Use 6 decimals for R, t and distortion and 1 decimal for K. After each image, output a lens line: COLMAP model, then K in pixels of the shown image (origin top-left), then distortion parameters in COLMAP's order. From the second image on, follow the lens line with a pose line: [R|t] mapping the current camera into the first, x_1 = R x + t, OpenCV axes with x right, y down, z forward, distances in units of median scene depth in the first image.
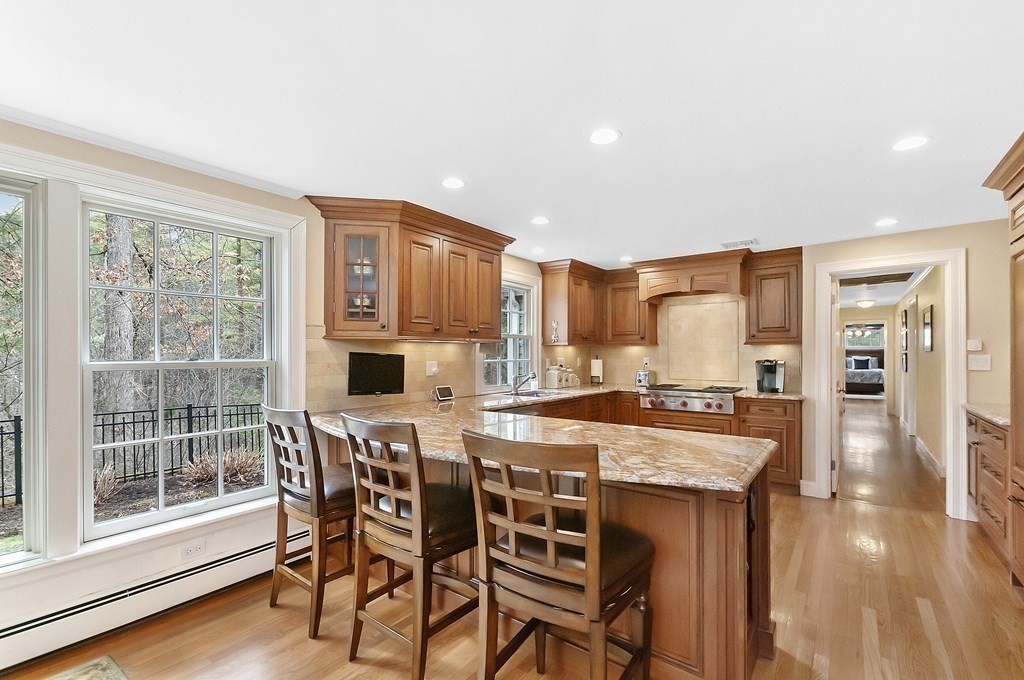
lens RADIAL K [[447.5, 0, 516.1], [0, 447.5, 353.7], [0, 0, 1]] dist [0.009966, -0.000086]
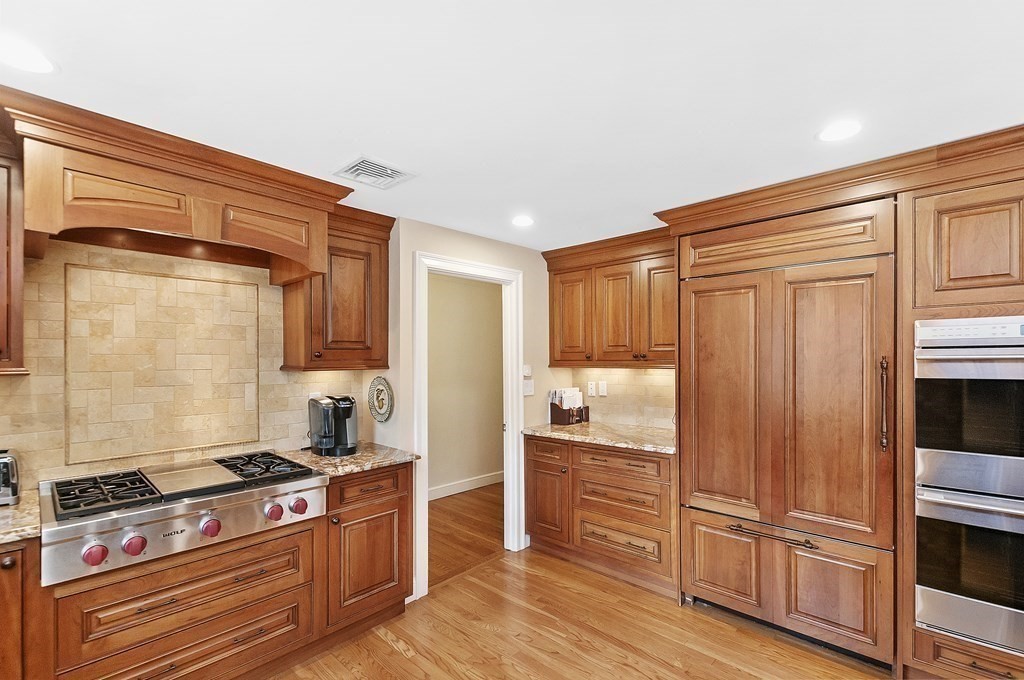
lens RADIAL K [[451.9, 0, 513.3], [0, 451.9, 364.1], [0, 0, 1]] dist [0.002832, -0.000038]
pose [[0.110830, -0.004486, 0.993829, 0.015465], [0.009815, 0.999946, 0.003419, -0.028897], [-0.993791, 0.009376, 0.110868, 0.716384]]
